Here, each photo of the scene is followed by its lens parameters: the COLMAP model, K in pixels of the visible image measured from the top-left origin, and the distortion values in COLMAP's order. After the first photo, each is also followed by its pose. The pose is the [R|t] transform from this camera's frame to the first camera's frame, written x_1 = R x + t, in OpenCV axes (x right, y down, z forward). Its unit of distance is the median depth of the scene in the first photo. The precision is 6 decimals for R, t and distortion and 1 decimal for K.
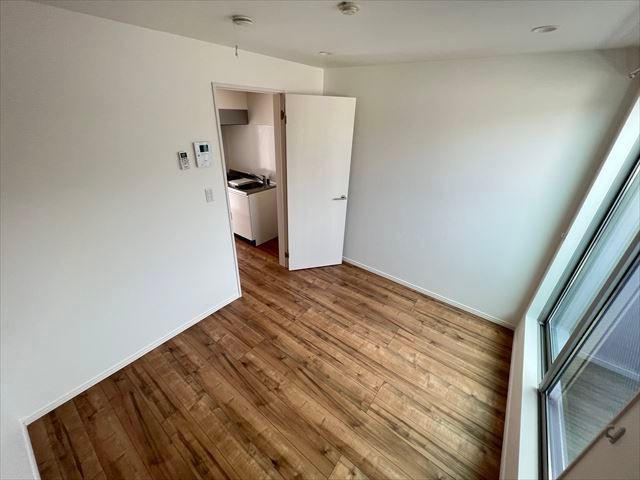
lens RADIAL K [[256.9, 0, 318.1], [0, 256.9, 238.2], [0, 0, 1]] dist [0.001737, 0.000335]
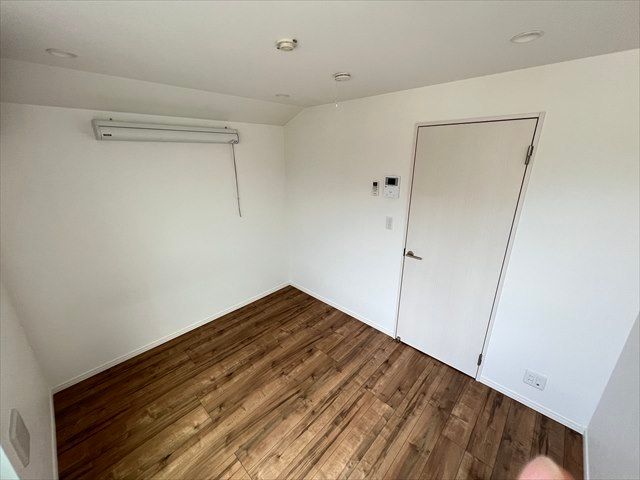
lens RADIAL K [[256.9, 0, 319.5], [0, 256.9, 235.2], [0, 0, 1]] dist [0.001737, 0.000335]
pose [[-0.102158, 0.272187, -0.956806, 0.712088], [-0.441692, 0.849415, 0.288796, -0.329934], [0.891331, 0.452117, 0.033448, 0.769800]]
